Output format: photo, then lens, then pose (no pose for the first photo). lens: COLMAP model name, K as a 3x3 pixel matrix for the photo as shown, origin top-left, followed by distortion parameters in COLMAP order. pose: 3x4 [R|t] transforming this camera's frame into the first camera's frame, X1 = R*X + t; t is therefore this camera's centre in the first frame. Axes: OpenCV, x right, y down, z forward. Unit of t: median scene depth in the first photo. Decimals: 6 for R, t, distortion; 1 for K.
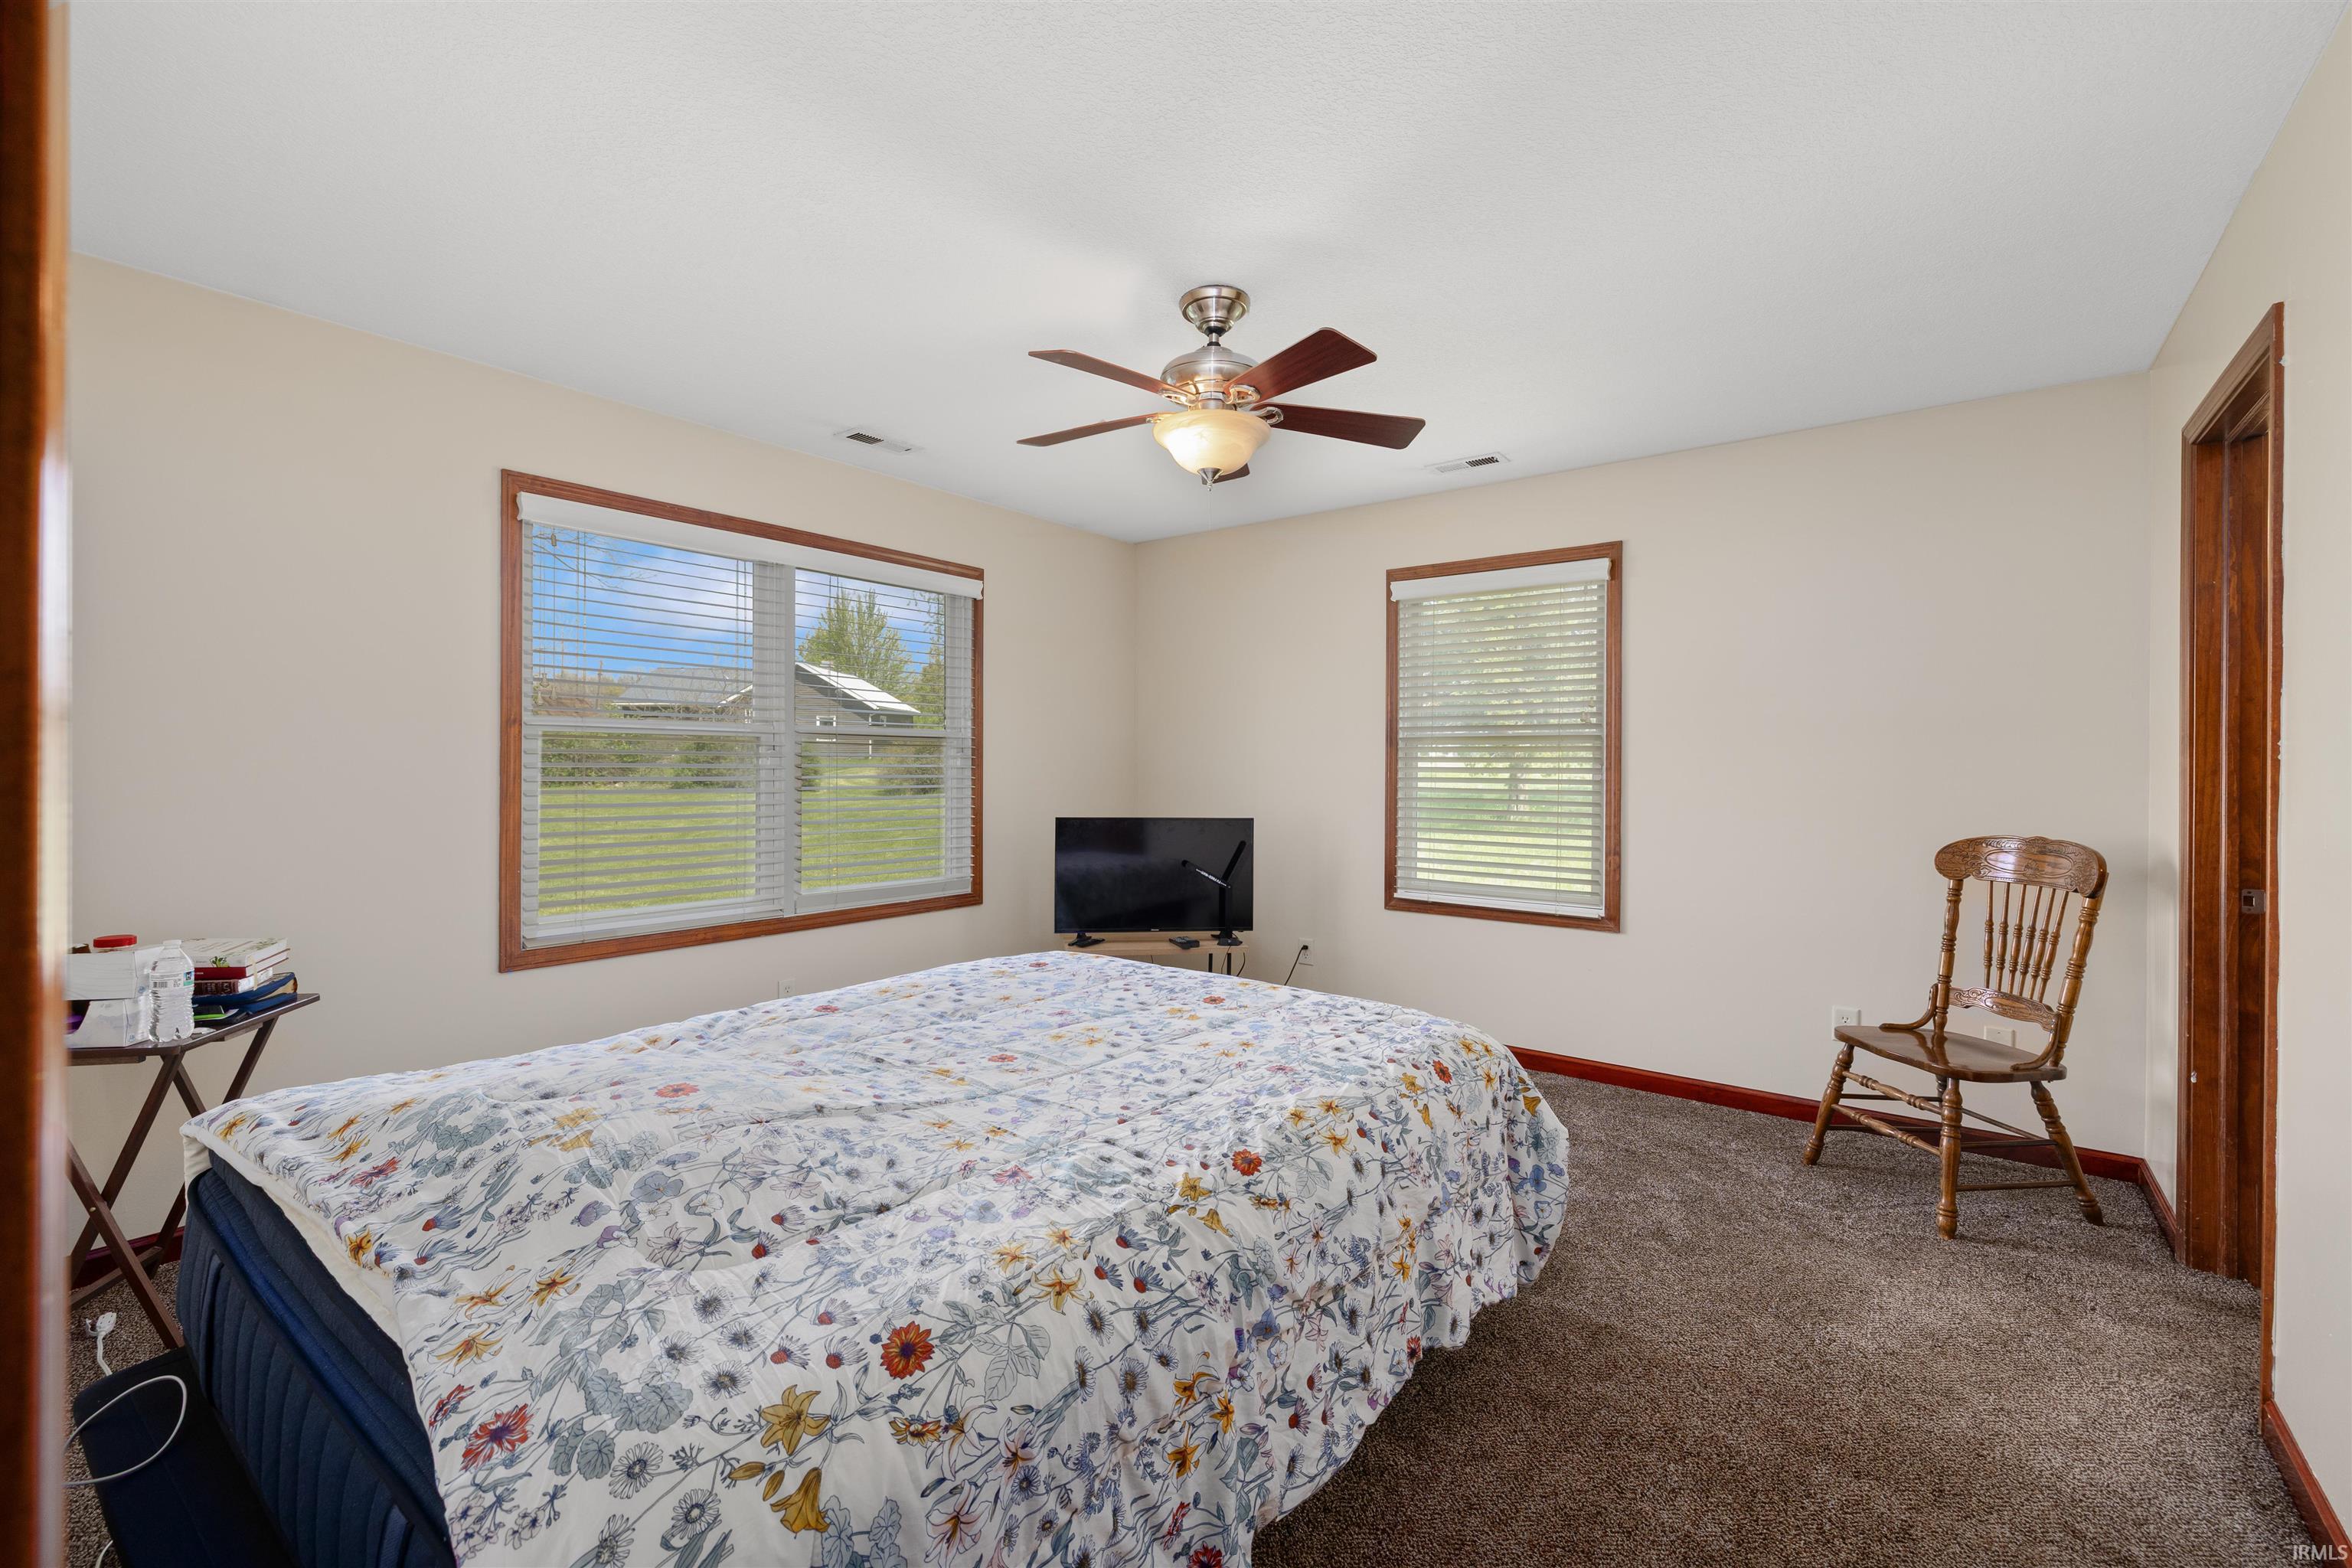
lens RADIAL K [[985.3, 0, 1171.9], [0, 985.3, 781.5], [0, 0, 1]] dist [-0.003234, -0.000907]
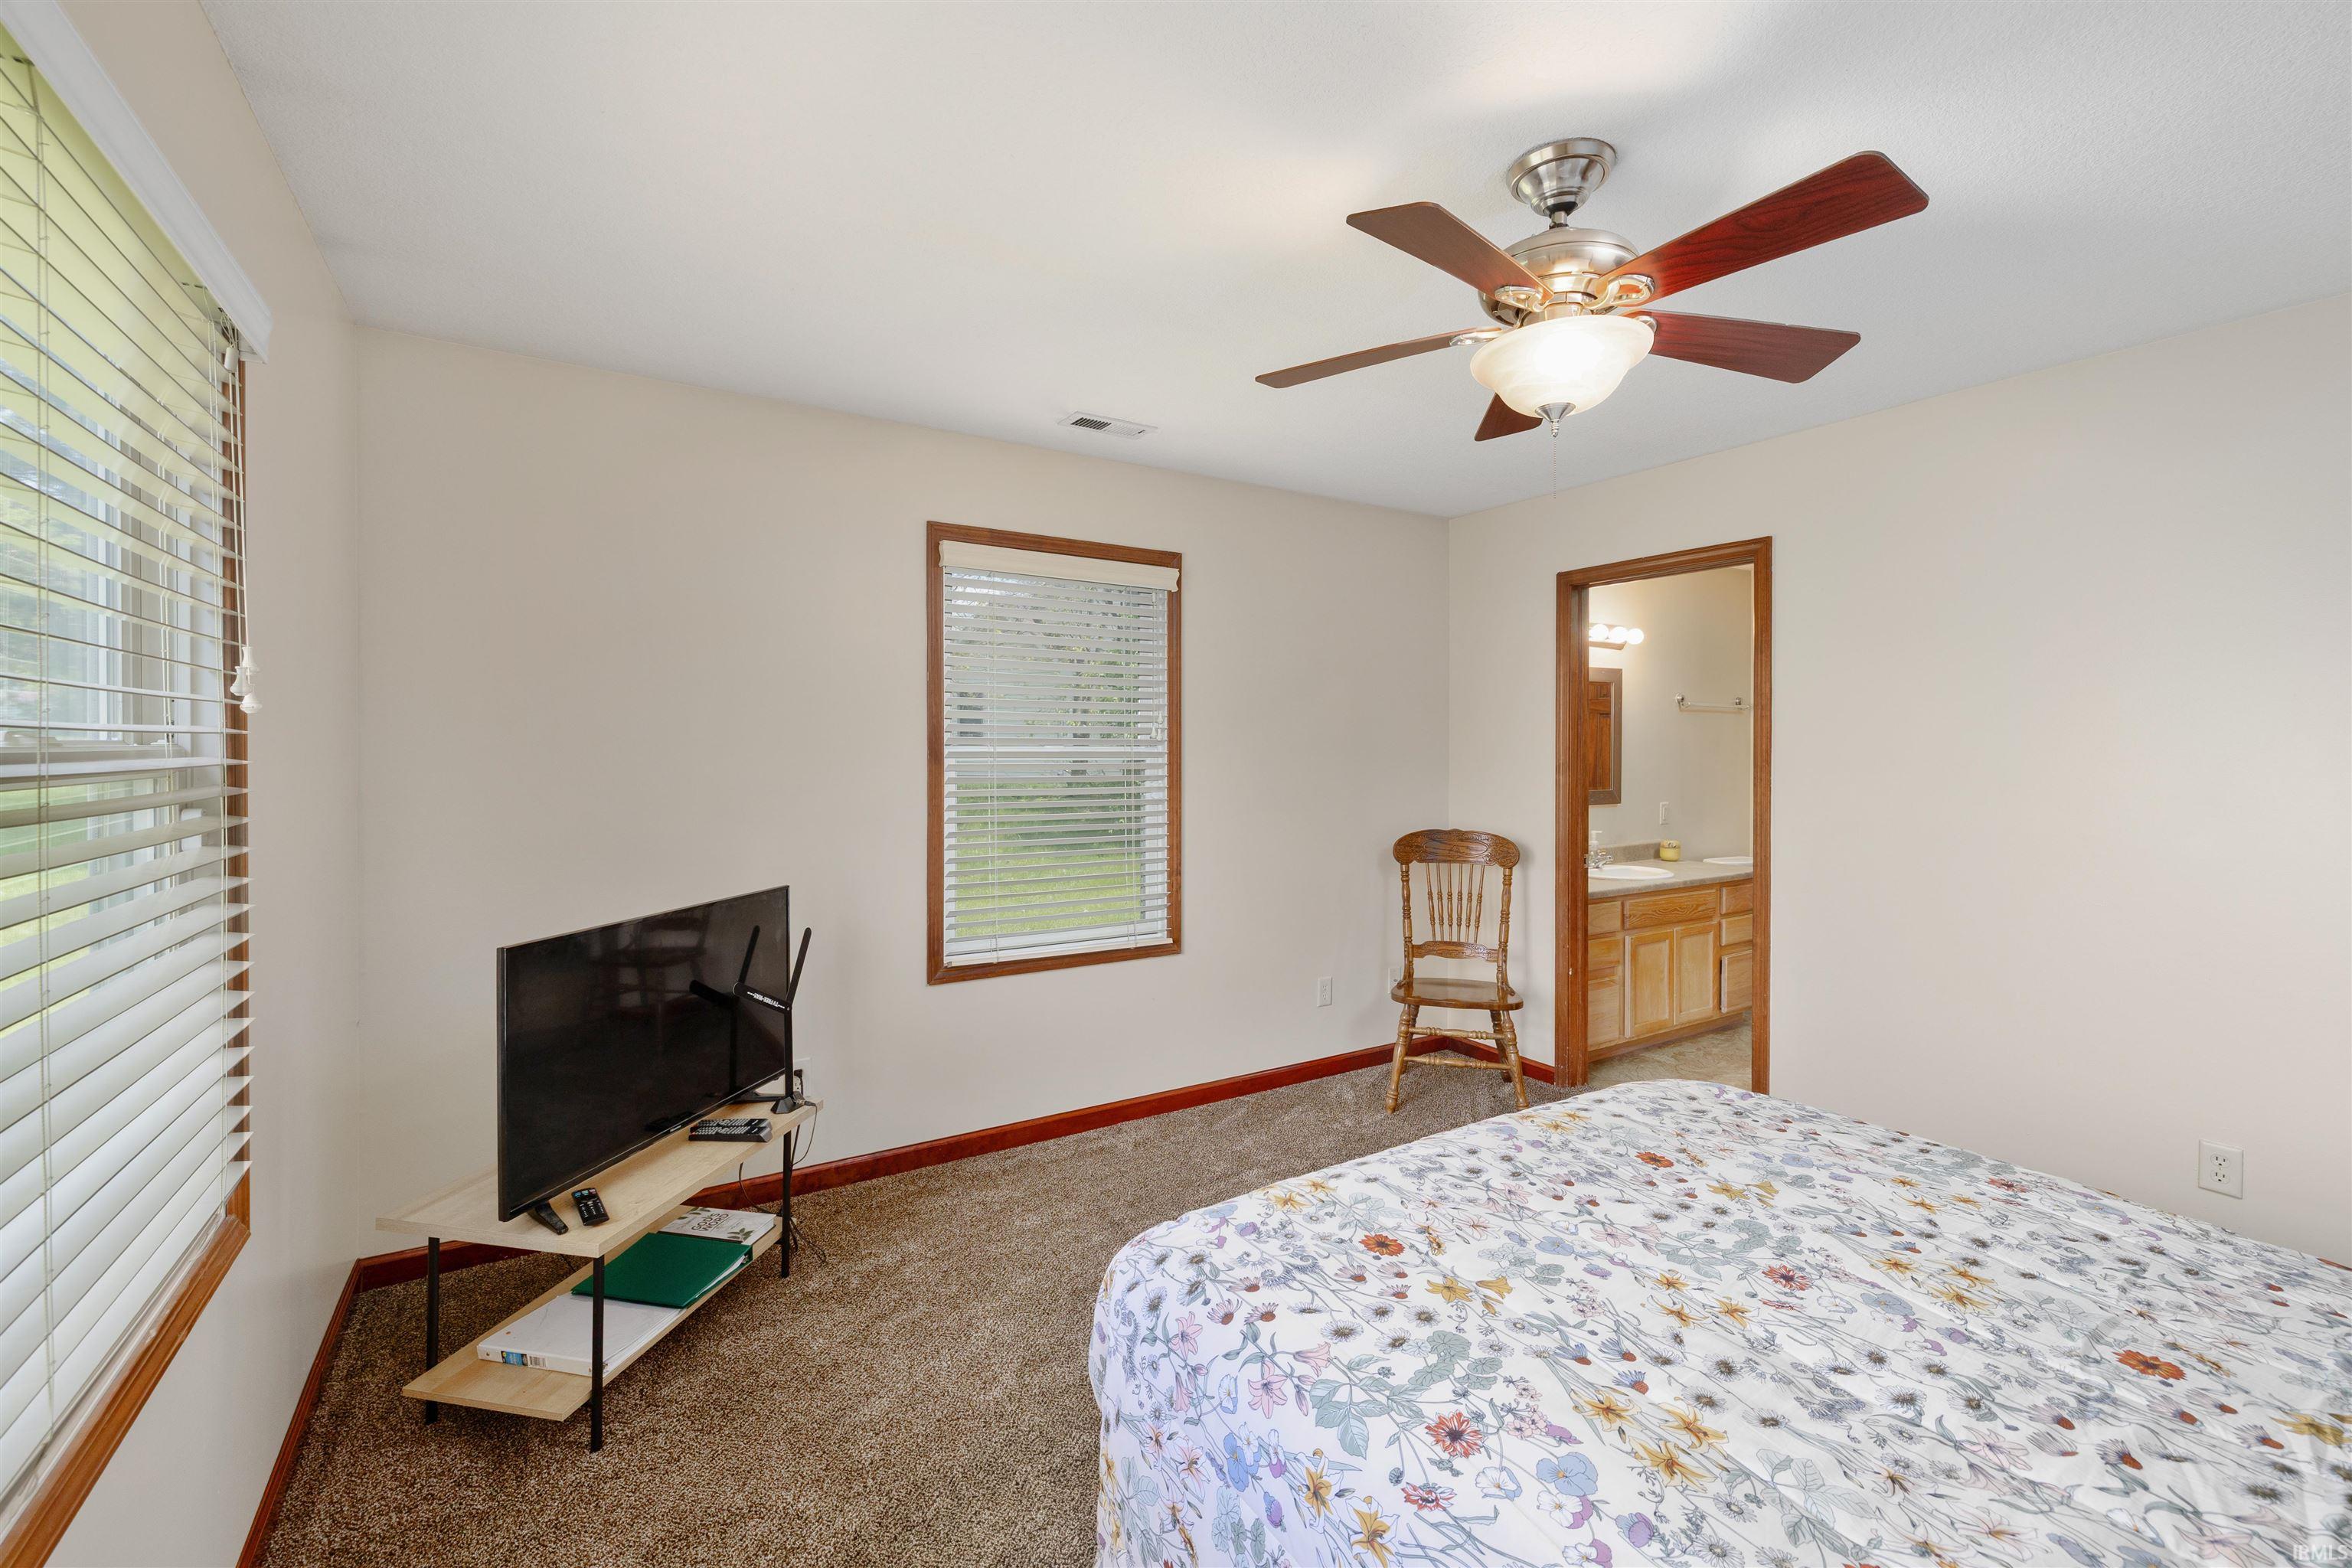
lens RADIAL K [[985.3, 0, 1165.9], [0, 985.3, 778.8], [0, 0, 1]] dist [-0.003234, -0.000907]
pose [[0.349909, -0.037457, 0.936035, -0.460533], [0.012553, 0.999298, 0.035296, -0.055092], [-0.936700, -0.000601, 0.350133, 0.663432]]
